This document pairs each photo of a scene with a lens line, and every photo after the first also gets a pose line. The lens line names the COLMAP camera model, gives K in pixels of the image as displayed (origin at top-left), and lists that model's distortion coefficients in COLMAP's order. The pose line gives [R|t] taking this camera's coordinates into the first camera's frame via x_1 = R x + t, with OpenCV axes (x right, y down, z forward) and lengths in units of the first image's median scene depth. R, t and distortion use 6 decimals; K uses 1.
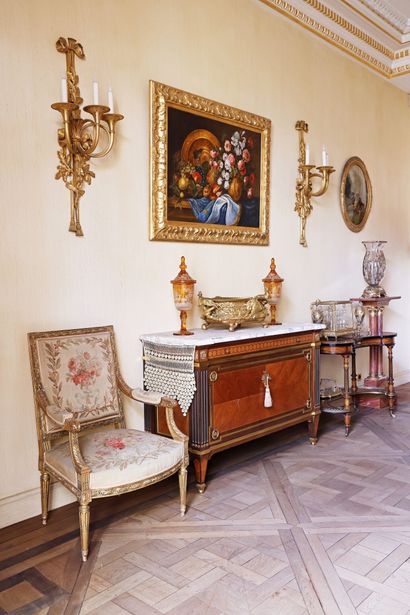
lens RADIAL K [[532.9, 0, 216.1], [0, 532.9, 304.0], [0, 0, 1]] dist [0.012111, -0.002224]
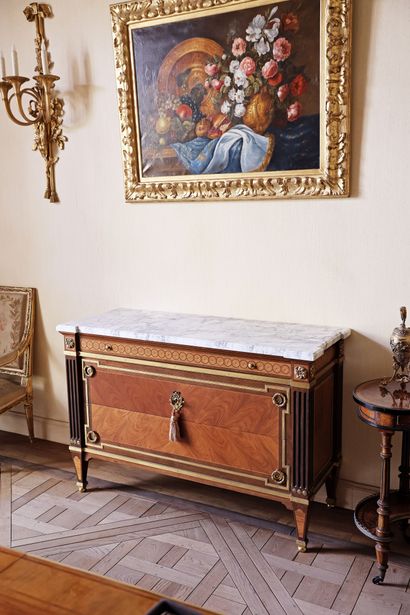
lens RADIAL K [[622.9, 0, 209.0], [0, 622.9, 310.1], [0, 0, 1]] dist [0.071696, 0.000000]
pose [[0.245698, 0.183596, -0.951801, 0.942272], [-0.033767, 0.982925, 0.180883, -0.141666], [0.968758, -0.012303, 0.247702, 0.910647]]
